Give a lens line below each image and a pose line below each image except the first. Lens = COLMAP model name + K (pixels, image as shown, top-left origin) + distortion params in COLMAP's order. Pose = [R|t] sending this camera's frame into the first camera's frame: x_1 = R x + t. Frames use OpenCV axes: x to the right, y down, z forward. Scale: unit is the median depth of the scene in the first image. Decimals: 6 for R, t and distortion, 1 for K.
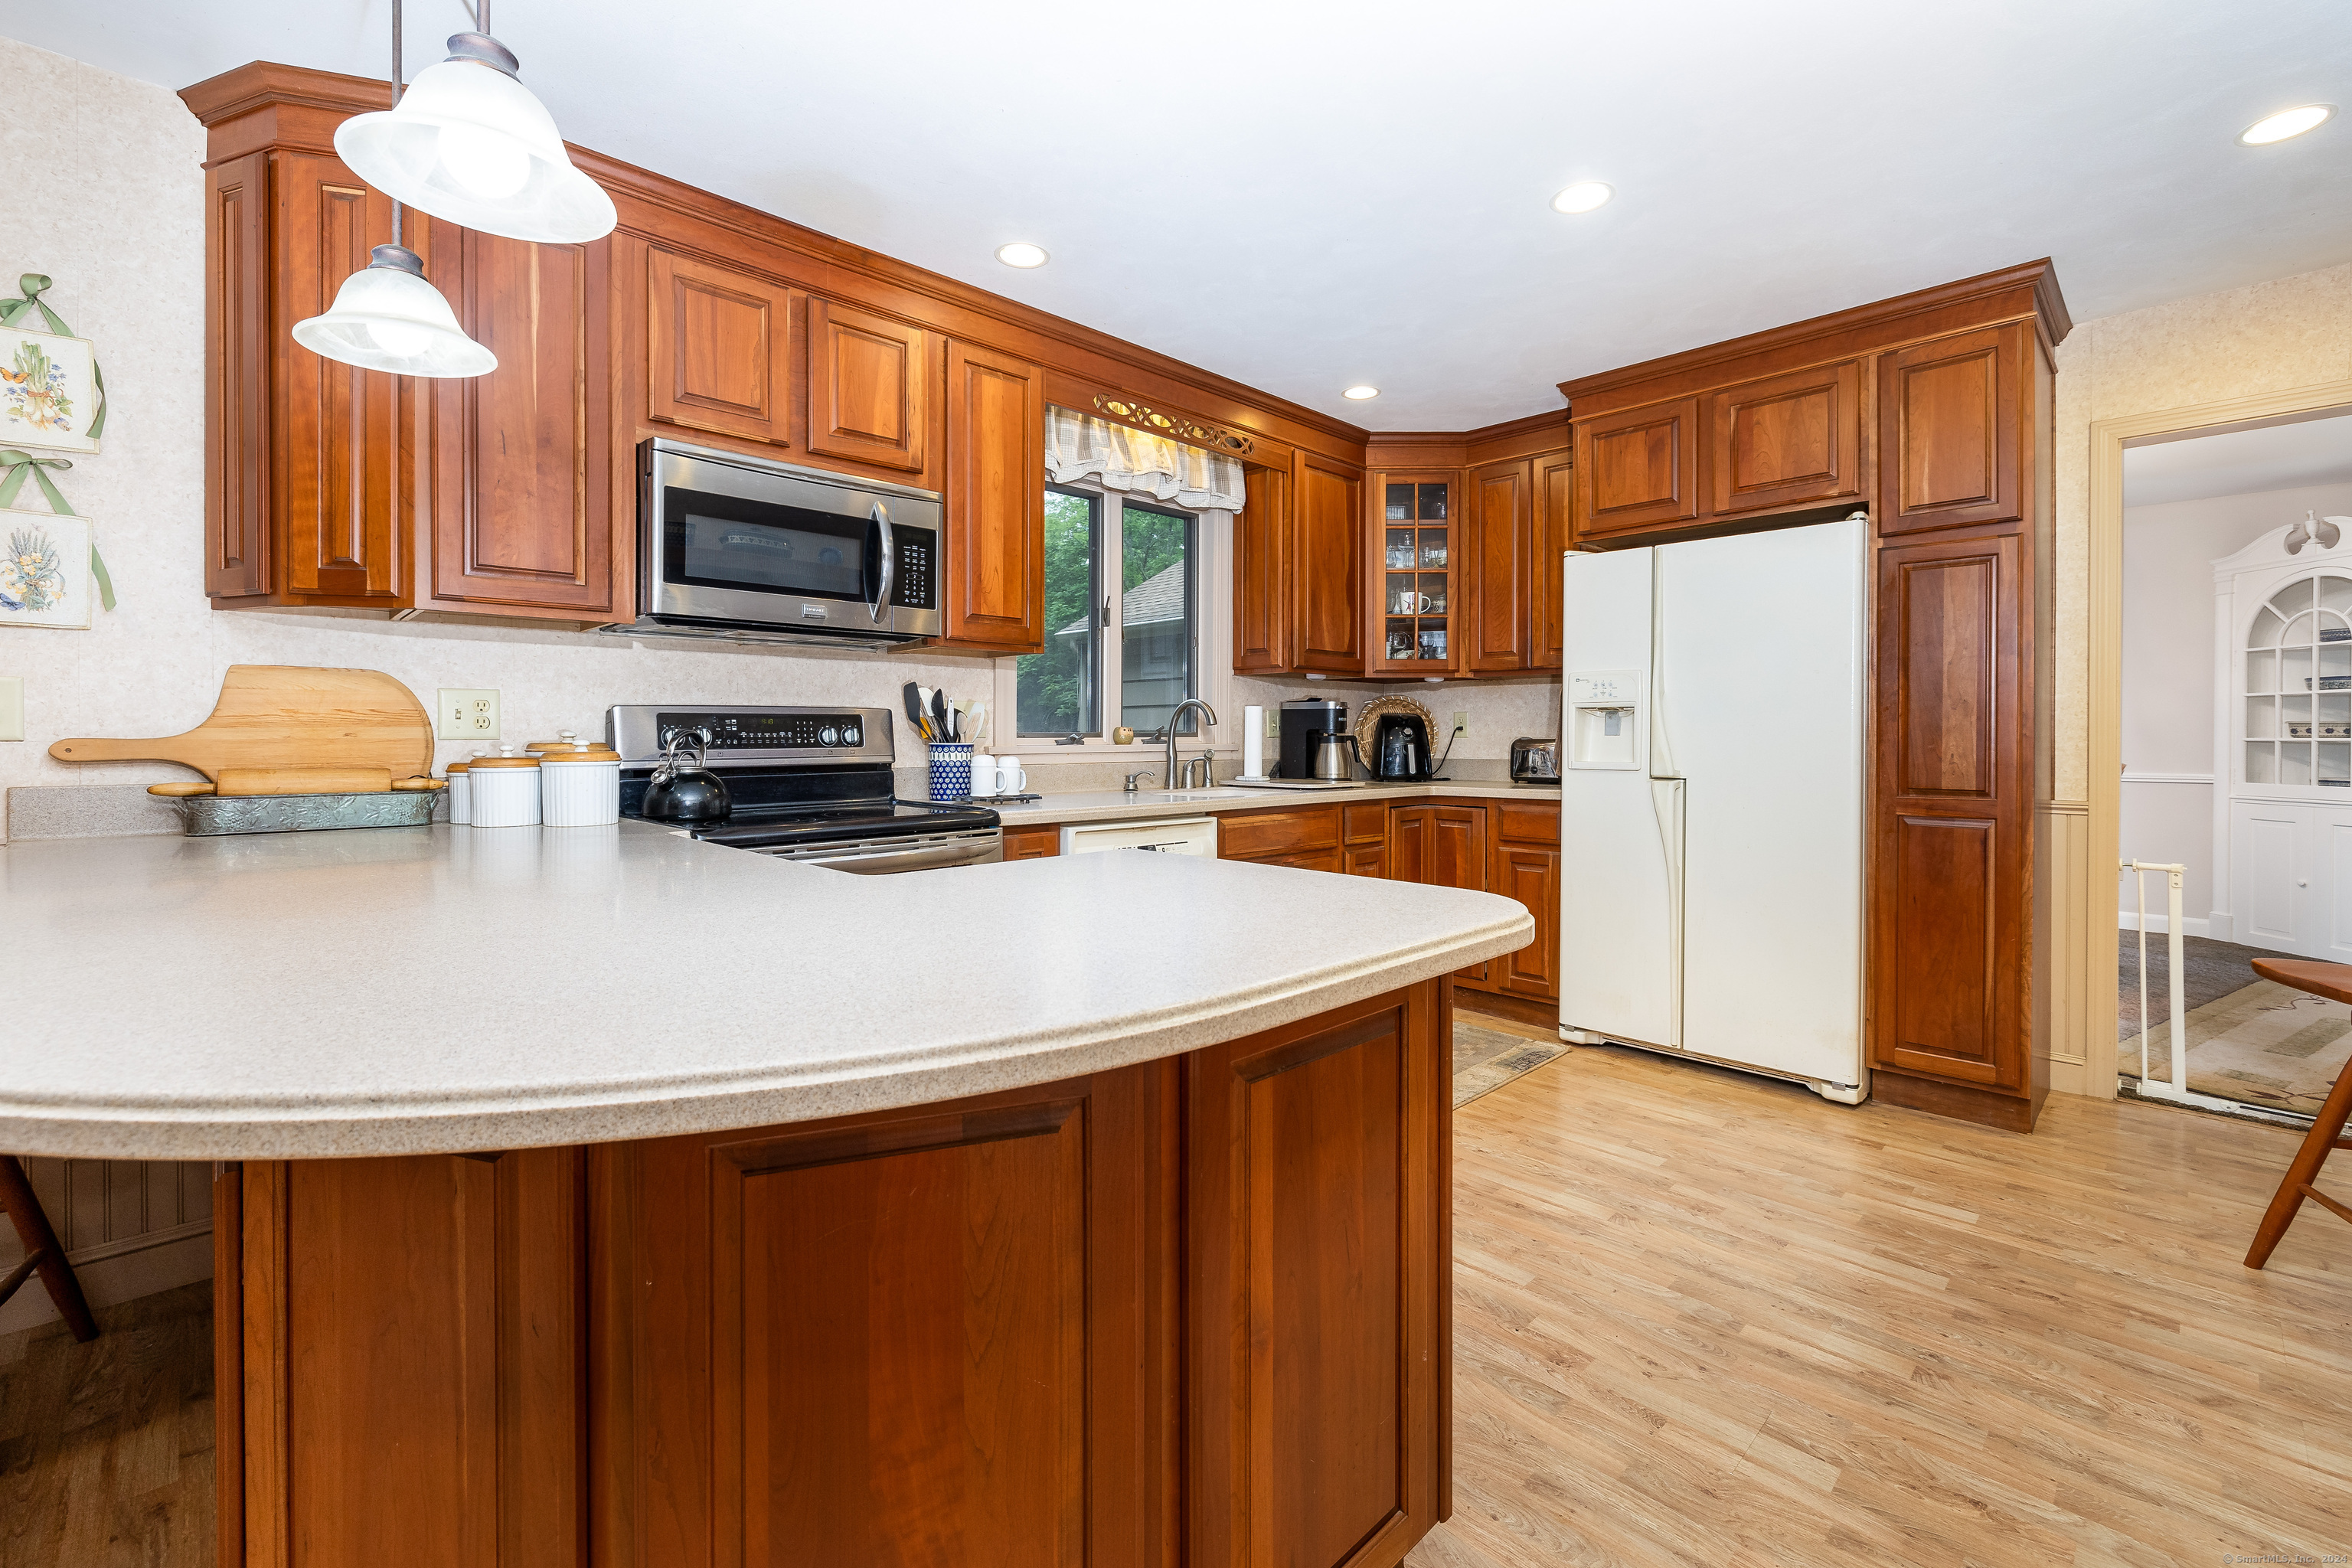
lens RADIAL K [[987.7, 0, 1193.9], [0, 987.7, 744.7], [0, 0, 1]] dist [0.002391, -0.001559]
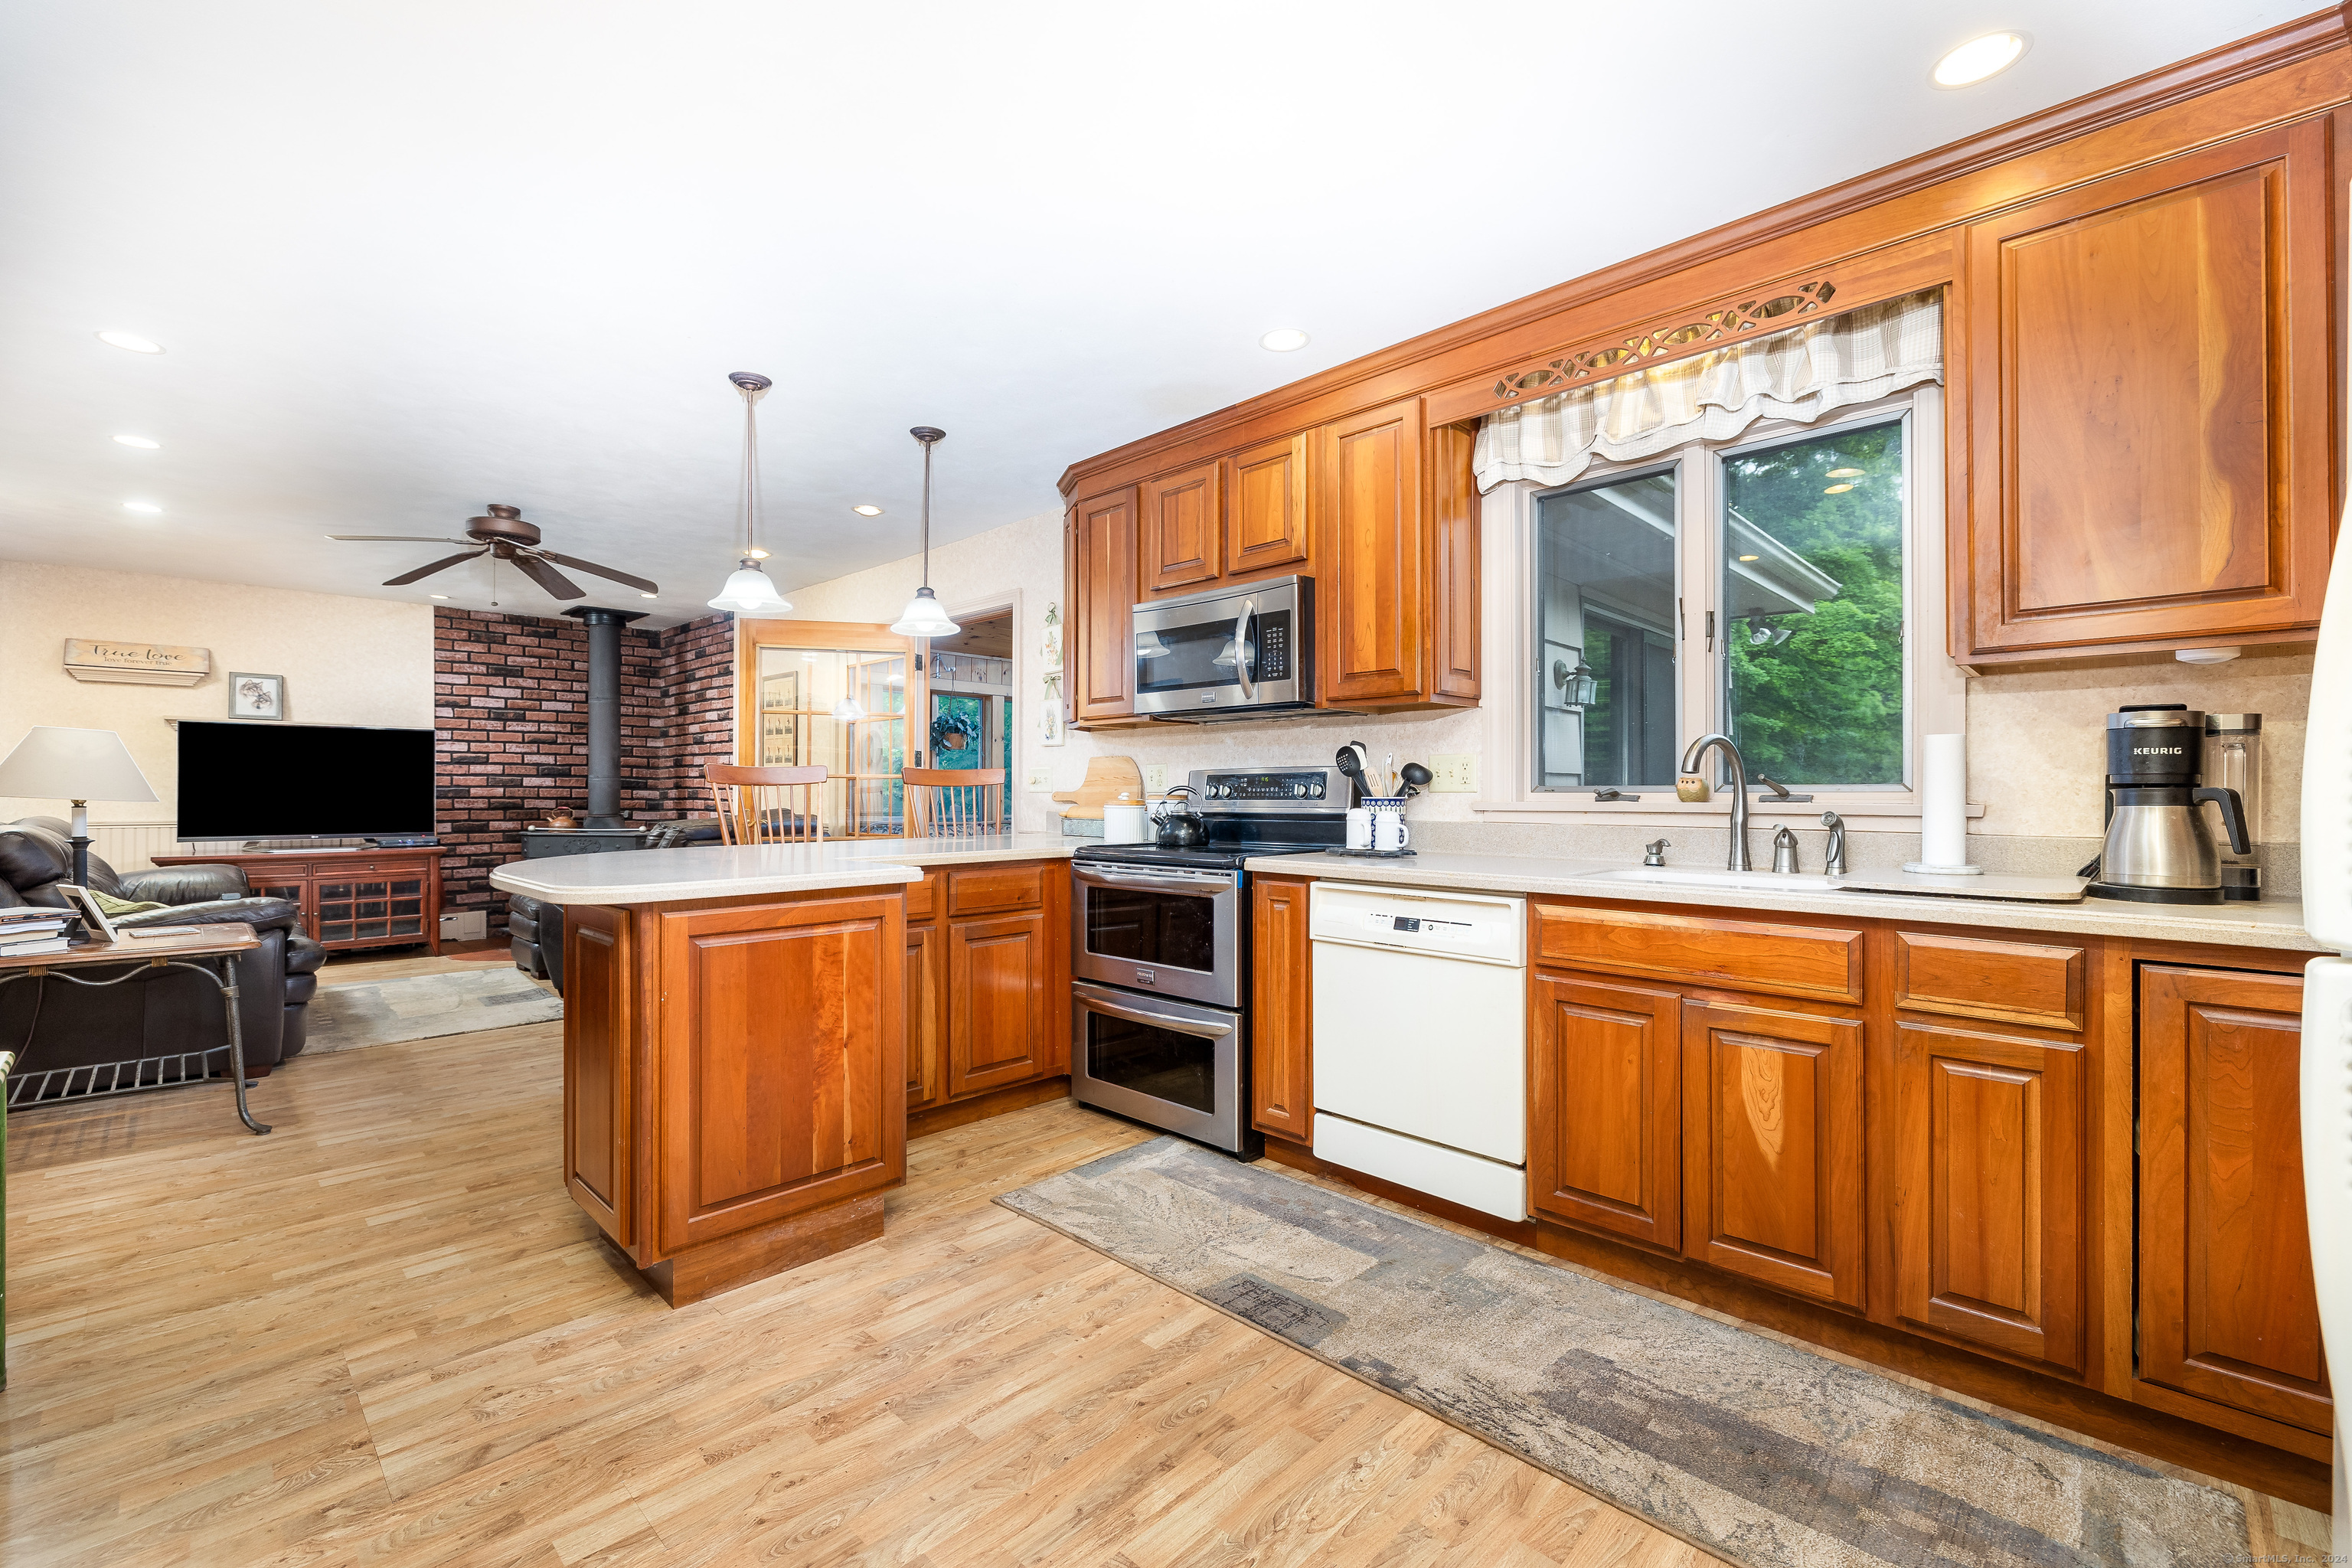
lens RADIAL K [[987.7, 0, 1182.7], [0, 987.7, 799.0], [0, 0, 1]] dist [0.002391, -0.001559]
pose [[0.020148, 0.009538, -0.999752, 0.826173], [-0.006145, 0.999937, 0.009415, -0.008175], [0.999778, 0.005954, 0.020205, 0.806023]]
